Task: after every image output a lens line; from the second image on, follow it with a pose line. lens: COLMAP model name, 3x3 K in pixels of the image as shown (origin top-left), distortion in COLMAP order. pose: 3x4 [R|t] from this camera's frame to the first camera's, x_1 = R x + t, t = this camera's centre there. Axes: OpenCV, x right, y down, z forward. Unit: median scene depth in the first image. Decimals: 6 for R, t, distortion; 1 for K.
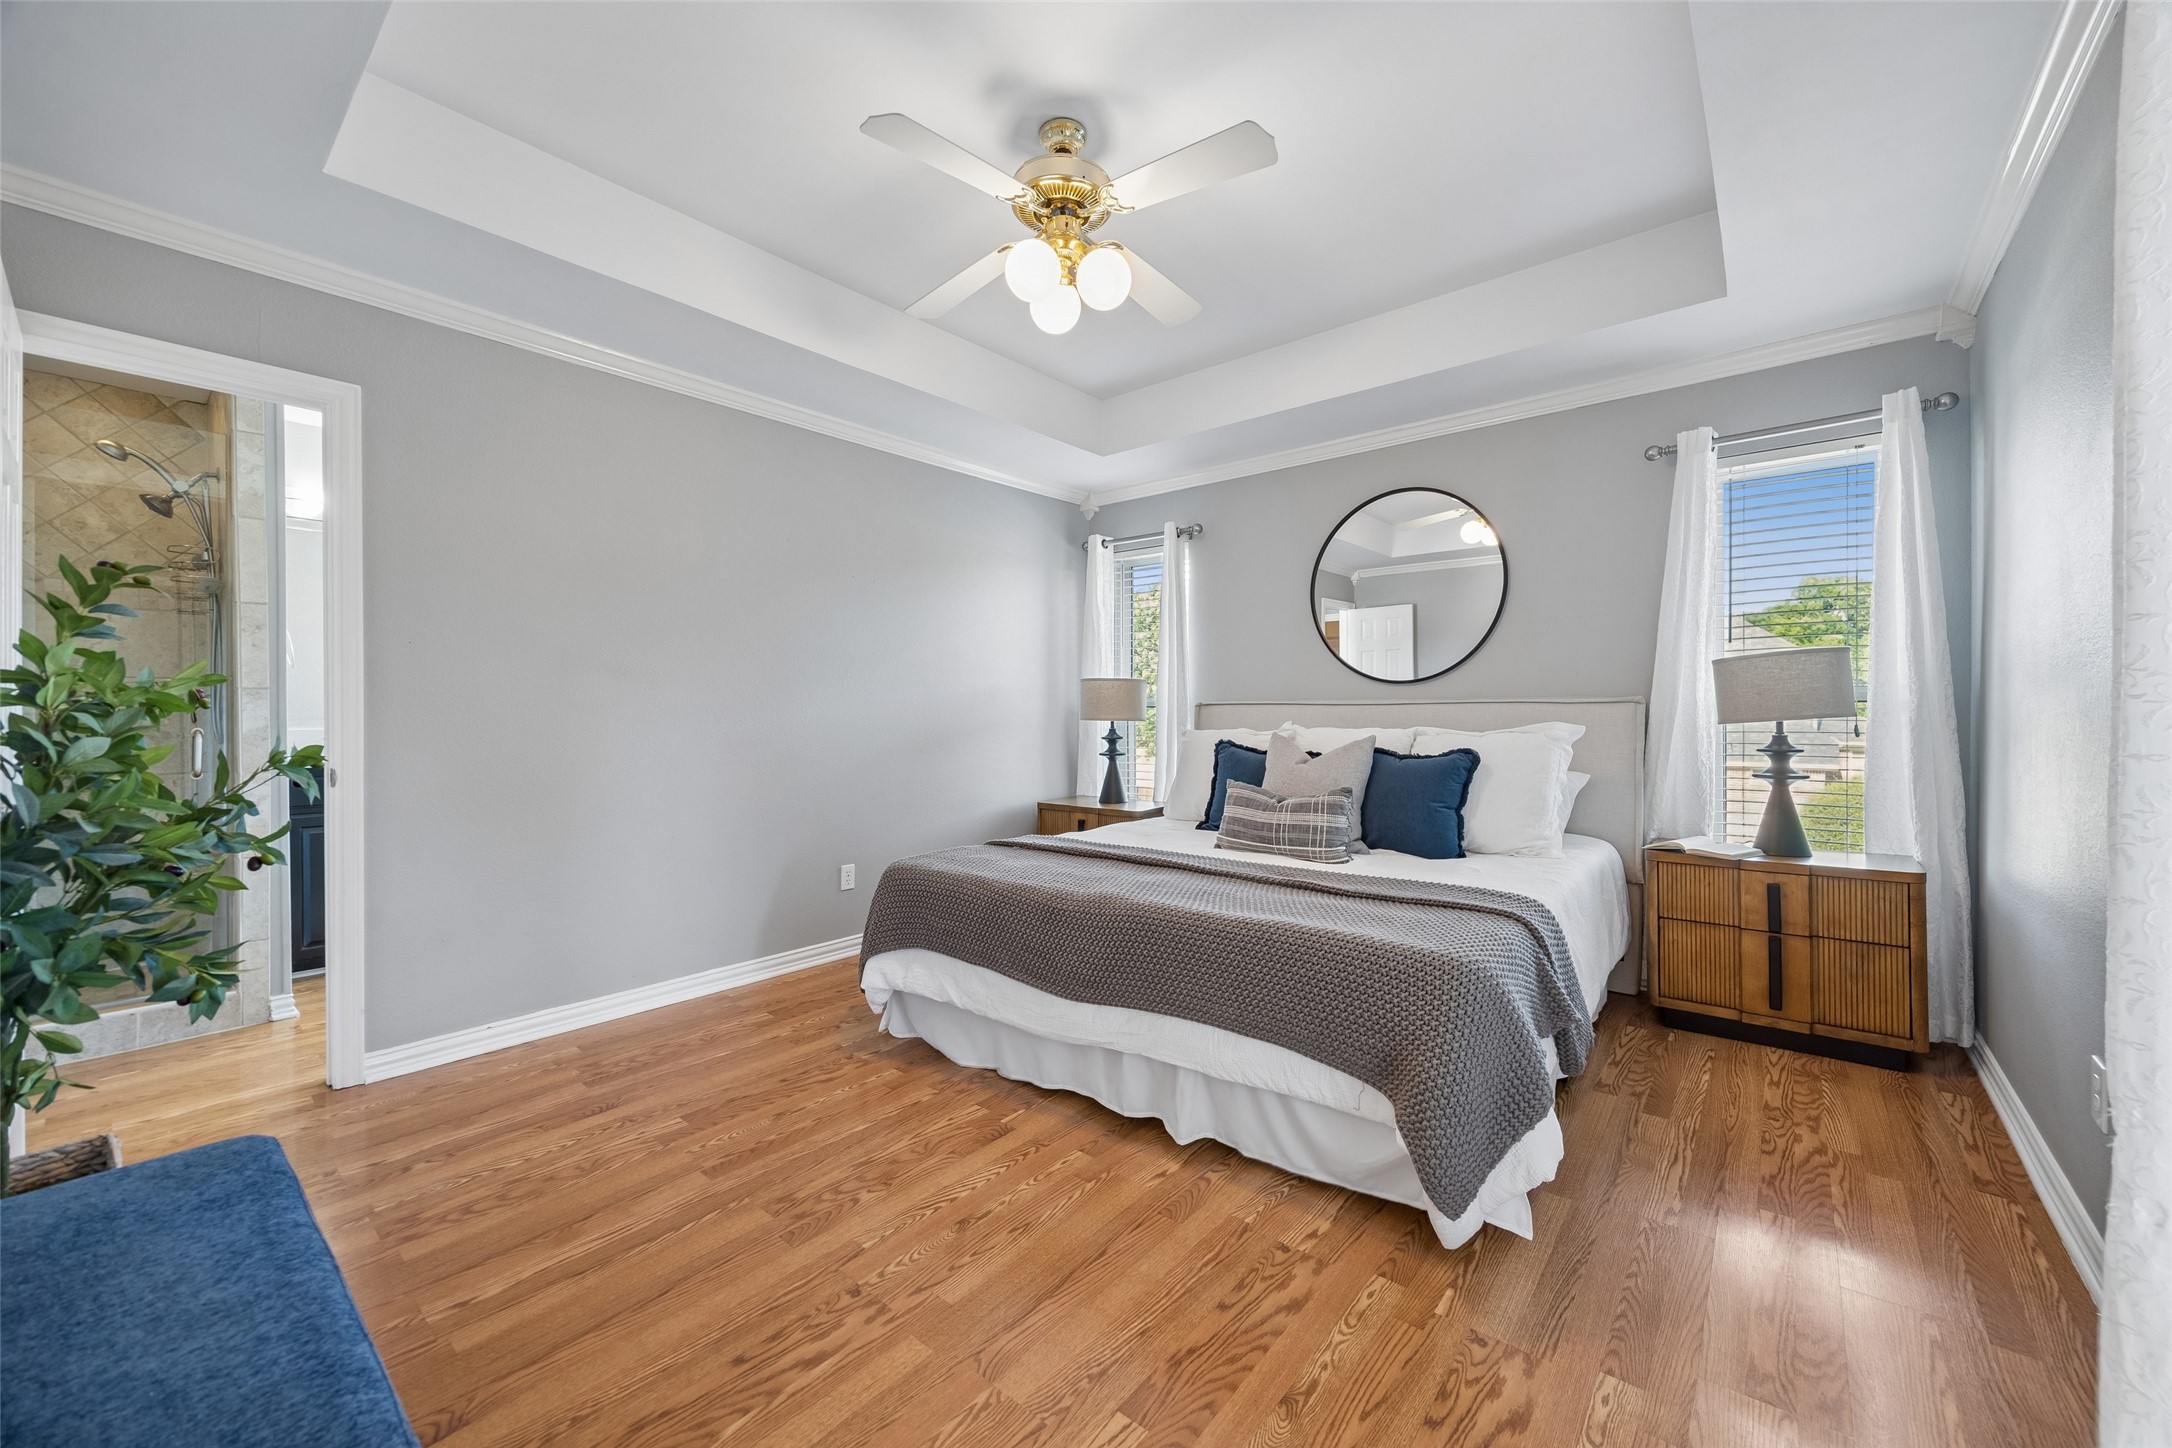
lens RADIAL K [[833.6, 0, 1101.8], [0, 833.6, 714.6], [0, 0, 1]] dist [-0.001561, -0.000221]
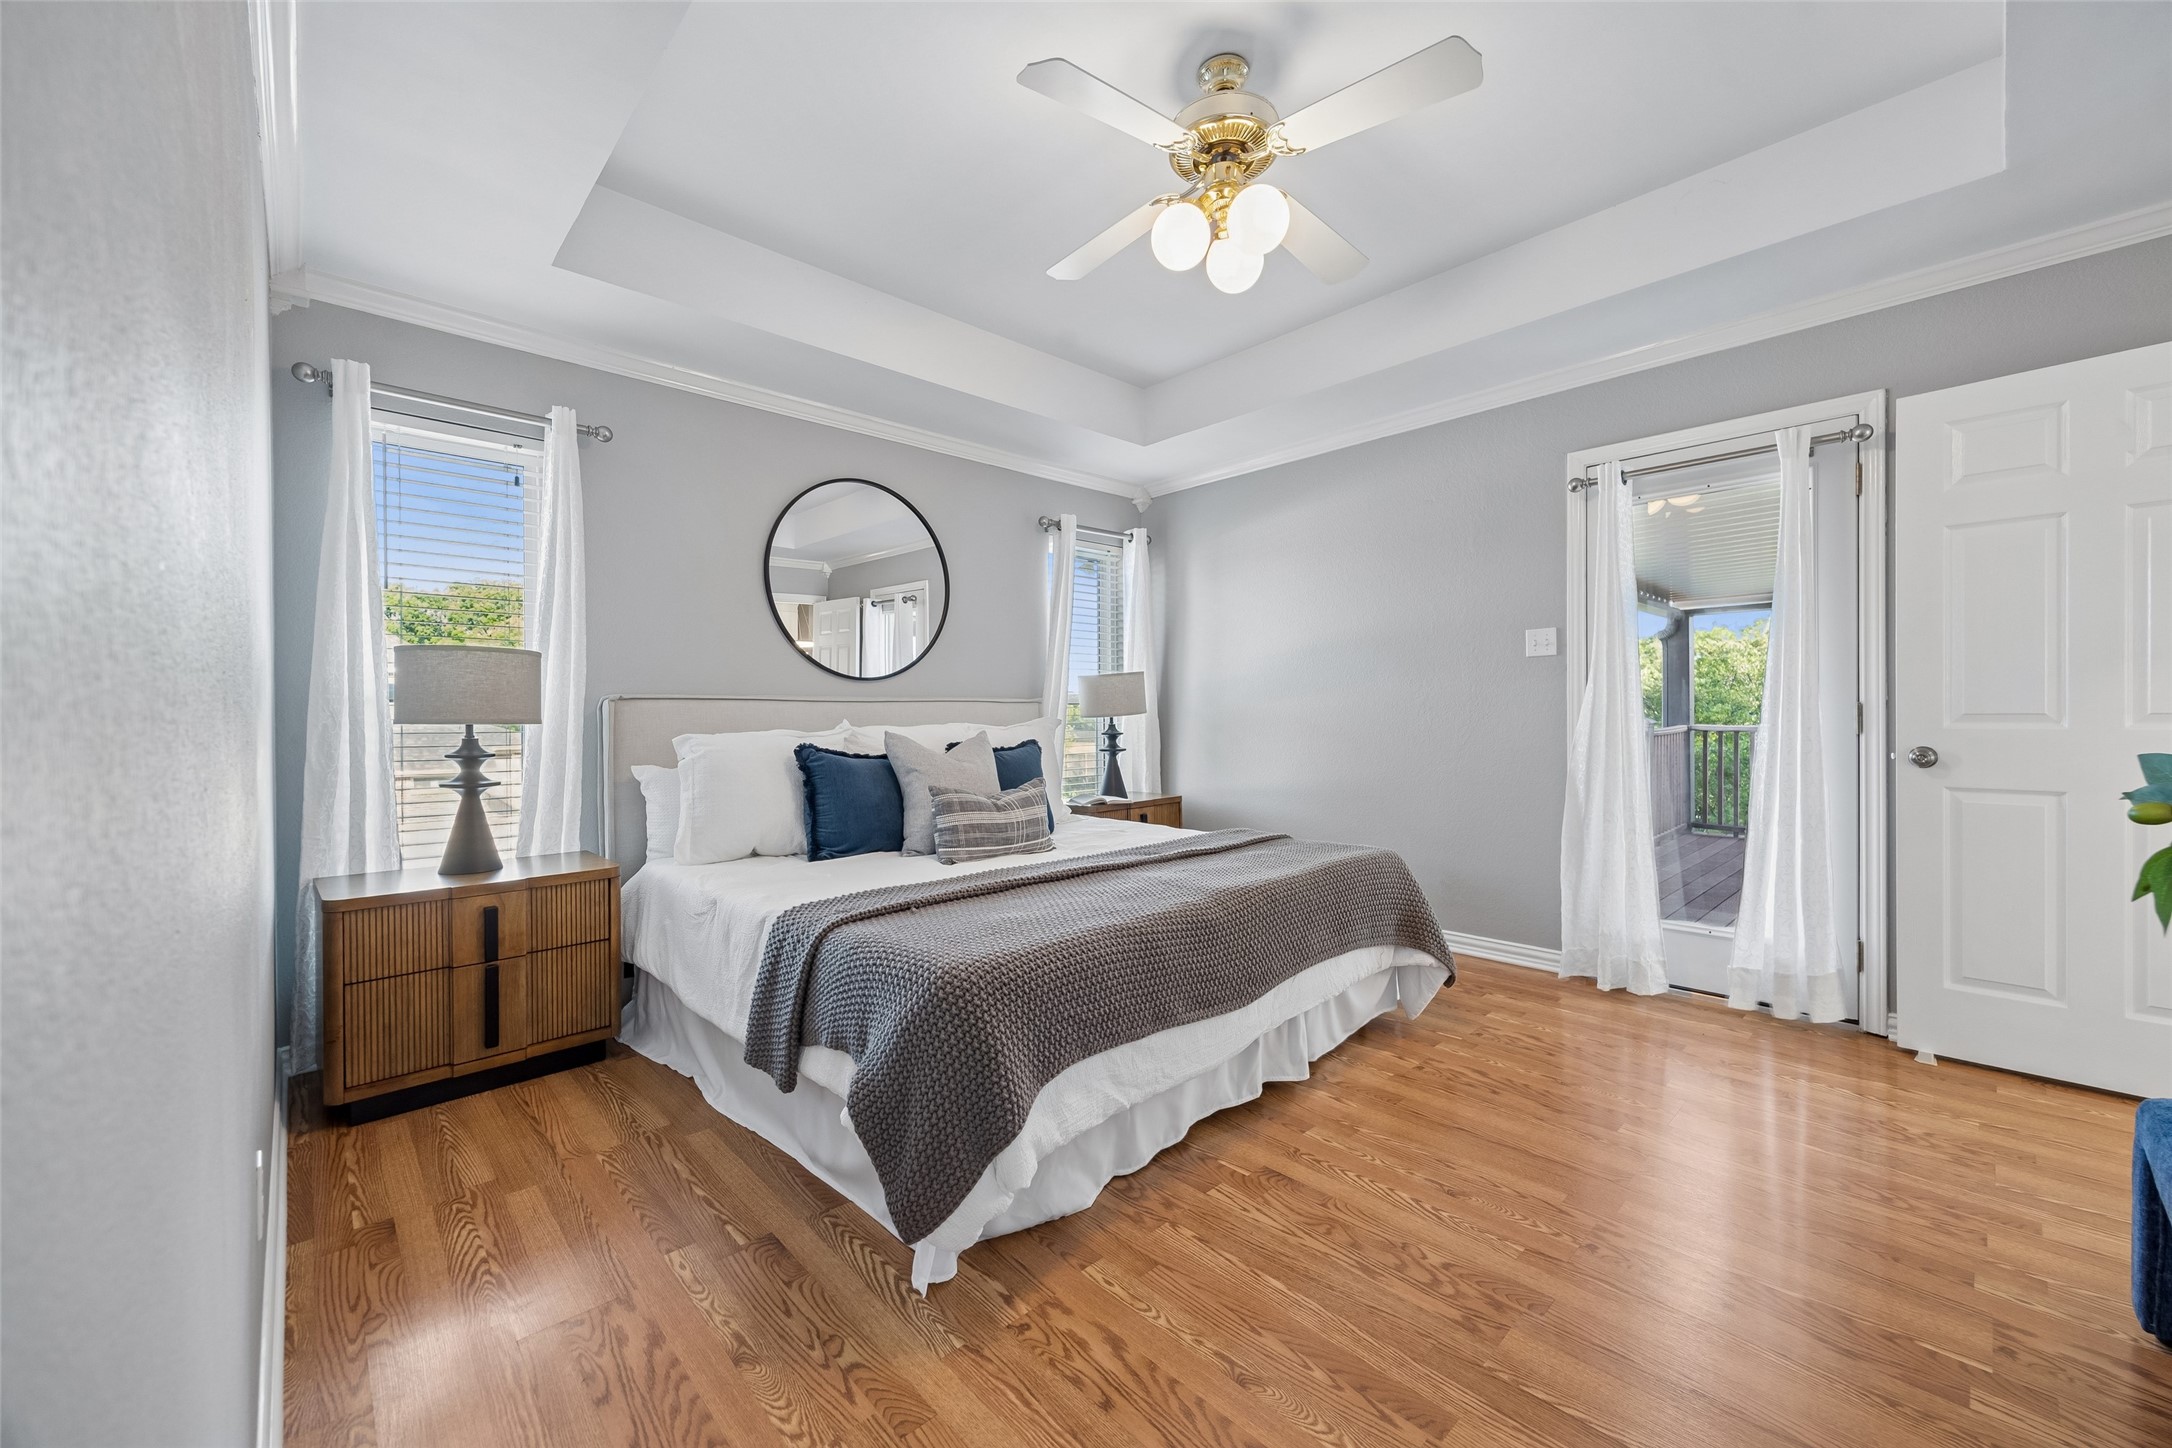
lens RADIAL K [[833.6, 0, 1101.8], [0, 833.6, 714.6], [0, 0, 1]] dist [-0.001561, -0.000221]
pose [[0.121434, 0.003445, 0.992594, -0.873681], [0.007276, 0.999964, -0.004360, 0.011813], [-0.992573, 0.007751, 0.121405, 0.911621]]
